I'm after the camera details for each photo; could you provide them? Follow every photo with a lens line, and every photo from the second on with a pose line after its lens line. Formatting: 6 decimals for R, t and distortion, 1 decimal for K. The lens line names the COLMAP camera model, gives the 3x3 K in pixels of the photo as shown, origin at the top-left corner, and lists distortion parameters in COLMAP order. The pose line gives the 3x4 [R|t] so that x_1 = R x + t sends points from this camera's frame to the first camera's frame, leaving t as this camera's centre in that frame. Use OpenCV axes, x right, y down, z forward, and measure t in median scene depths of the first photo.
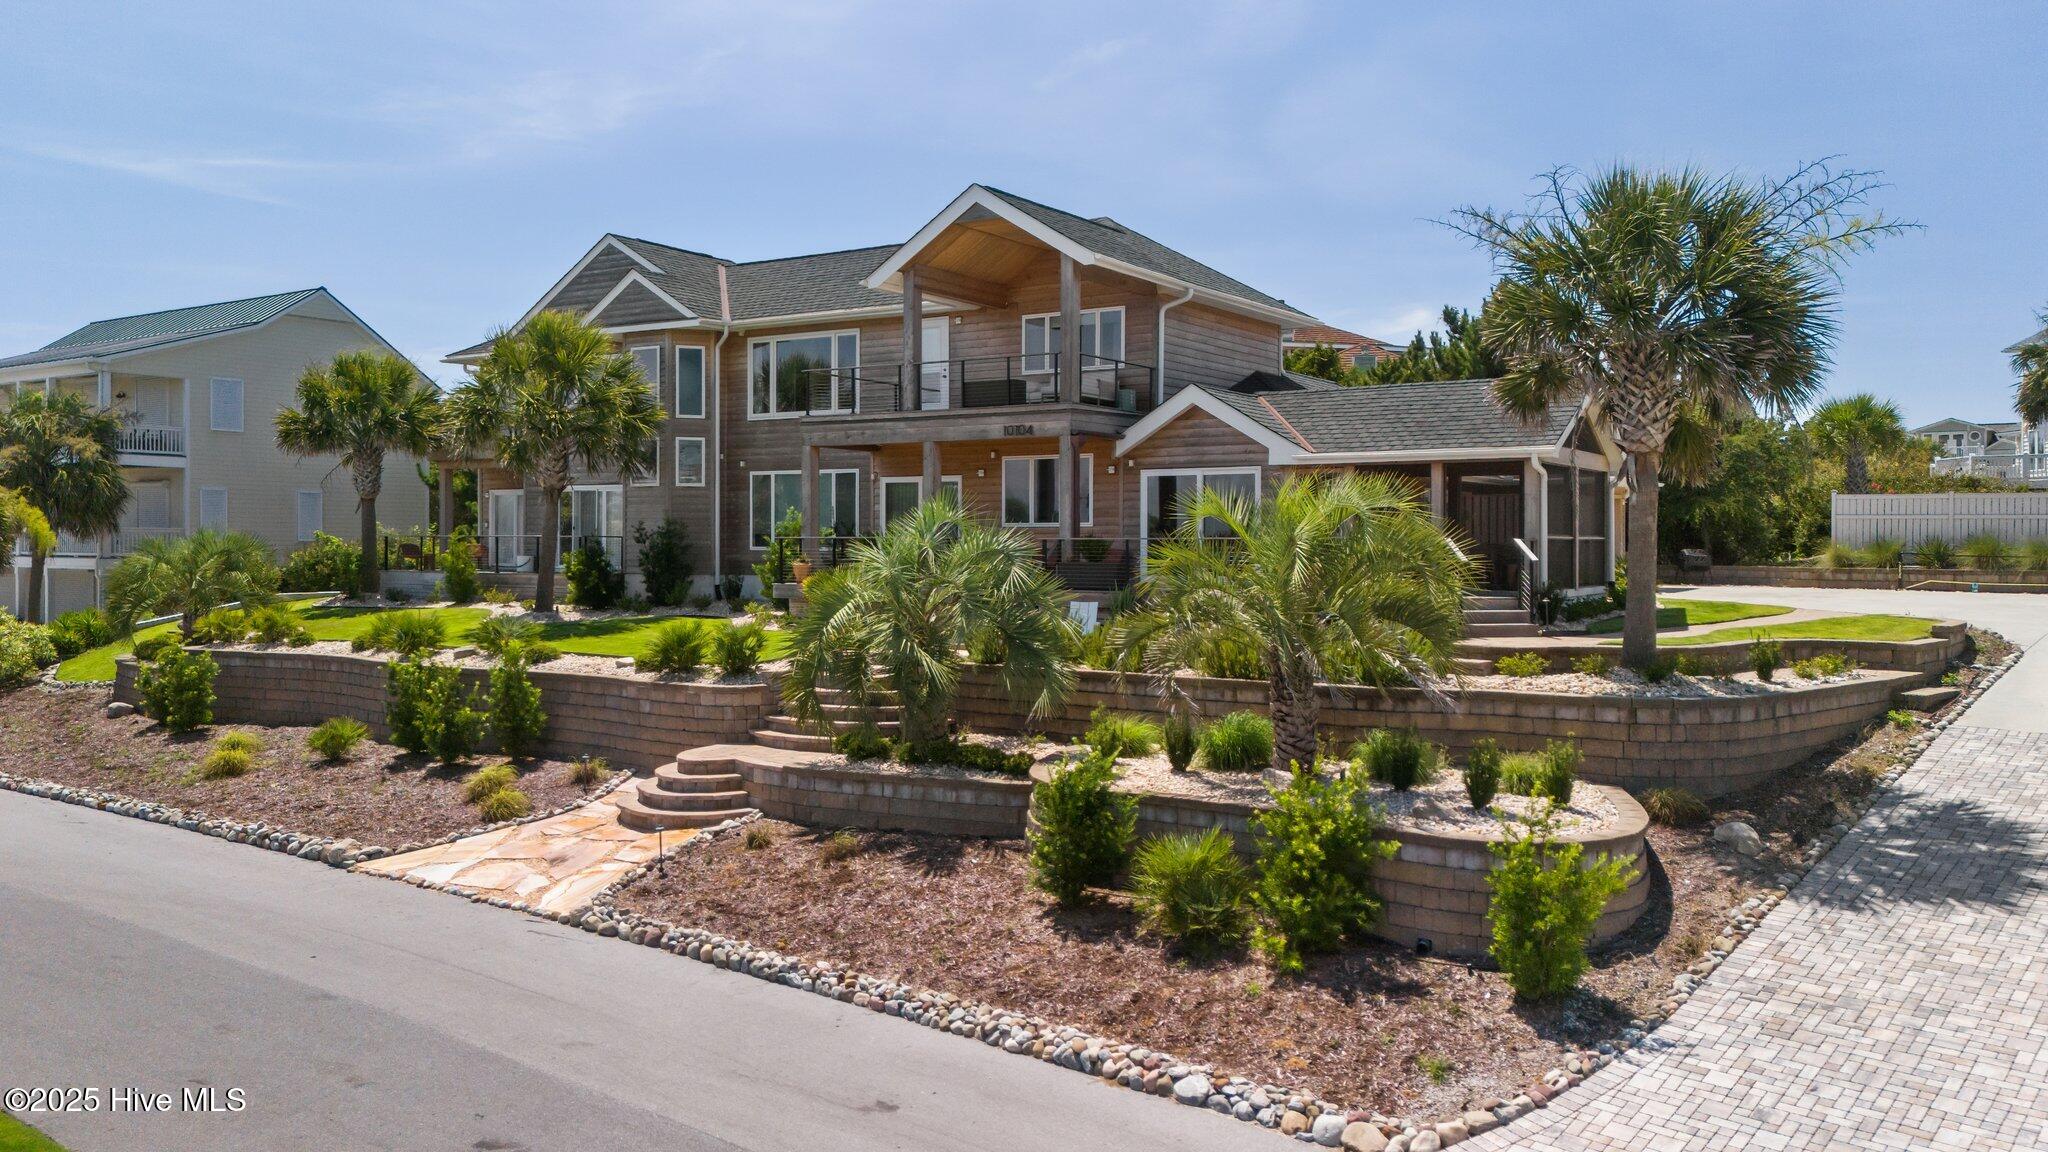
lens RADIAL K [[1512.4, 0, 1021.7], [0, 1512.4, 544.5], [0, 0, 1]] dist [0.094045, -0.096879]
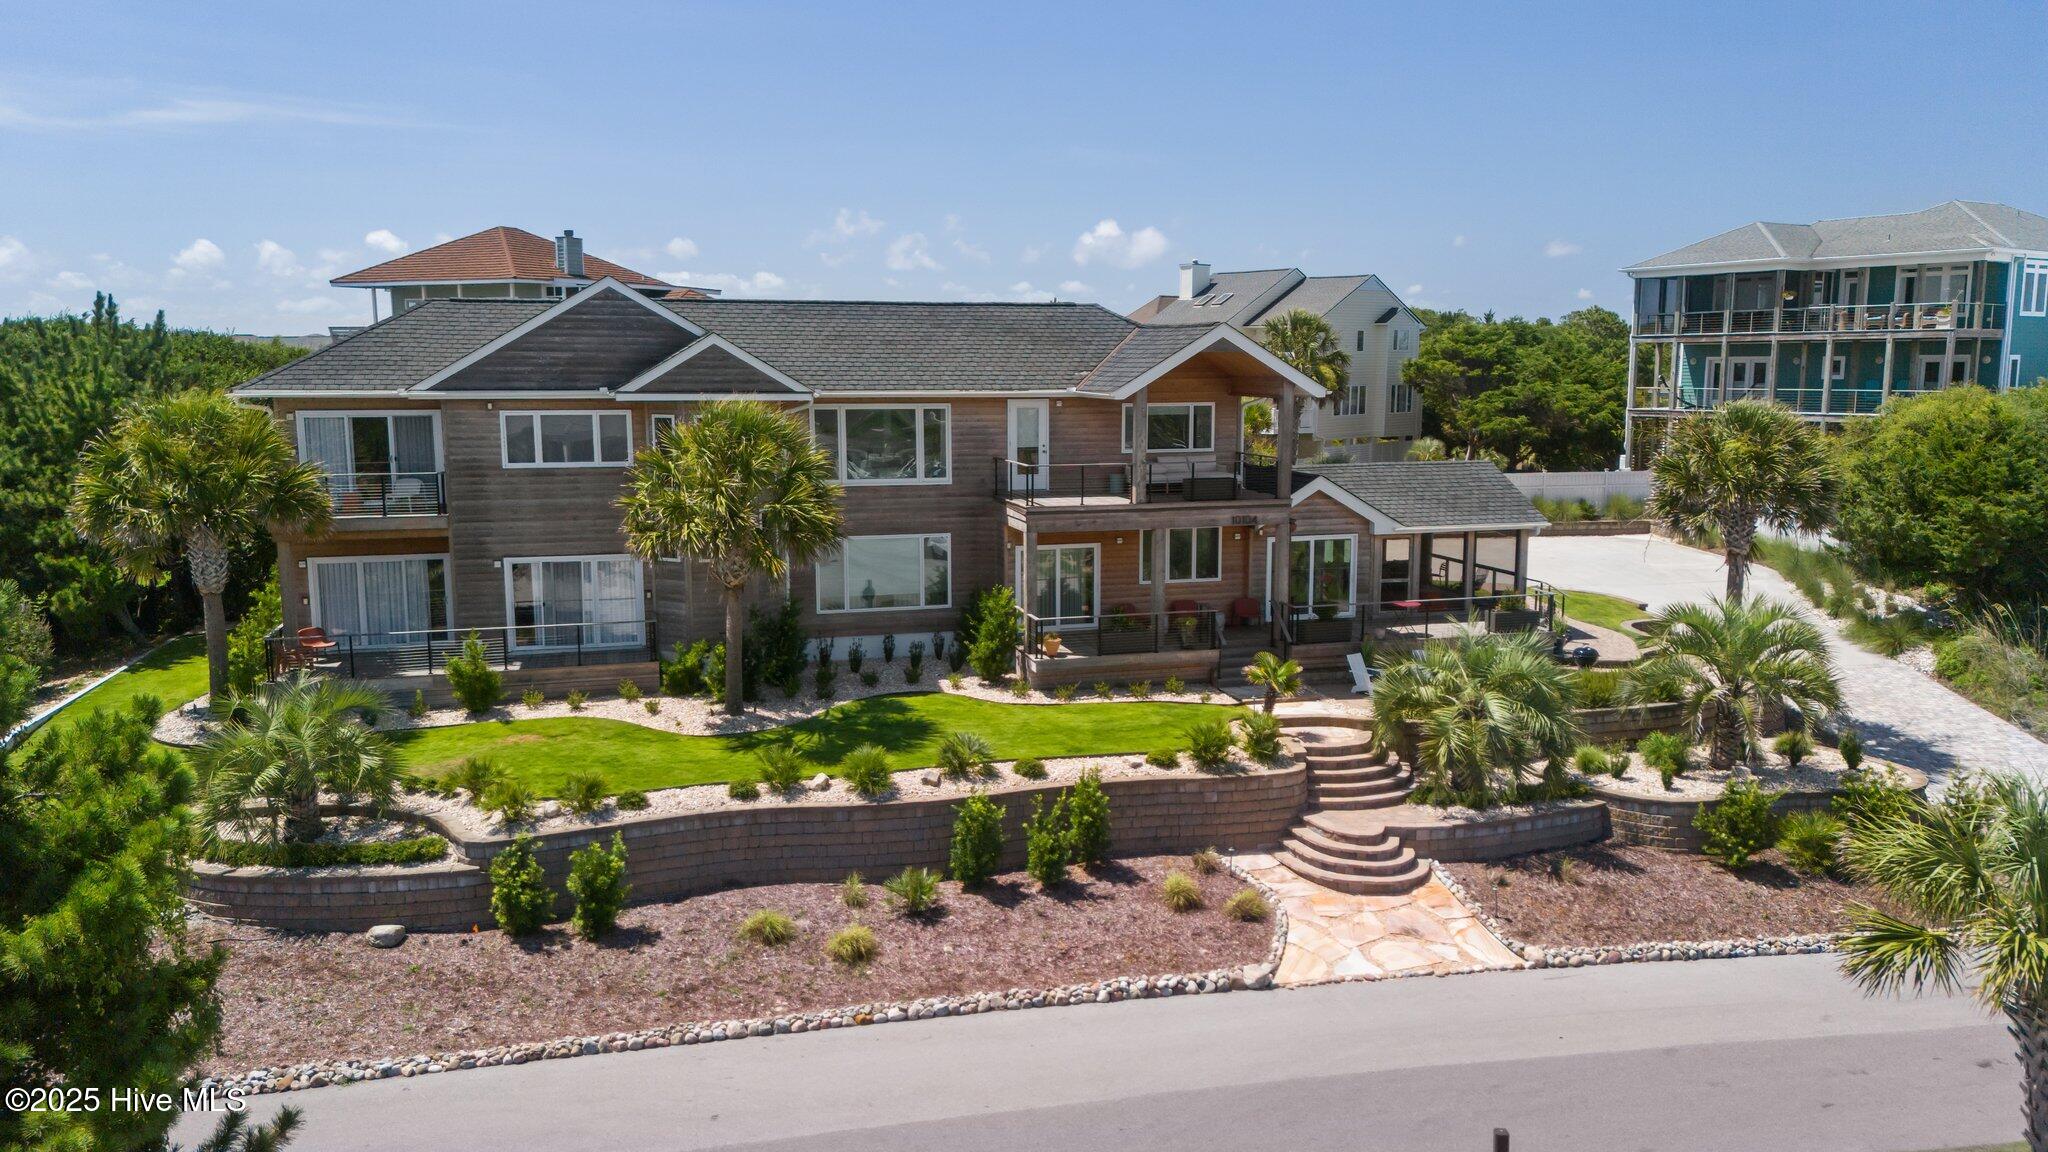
lens RADIAL K [[1519.3, 0, 1024.0], [0, 1519.3, 576.0], [0, 0, 1]] dist [0.085021, -0.090541]
pose [[0.663650, -0.109991, 0.739912, -1.207031], [0.008503, 0.990176, 0.139568, -0.234120], [-0.747995, -0.086333, 0.658066, 0.333693]]
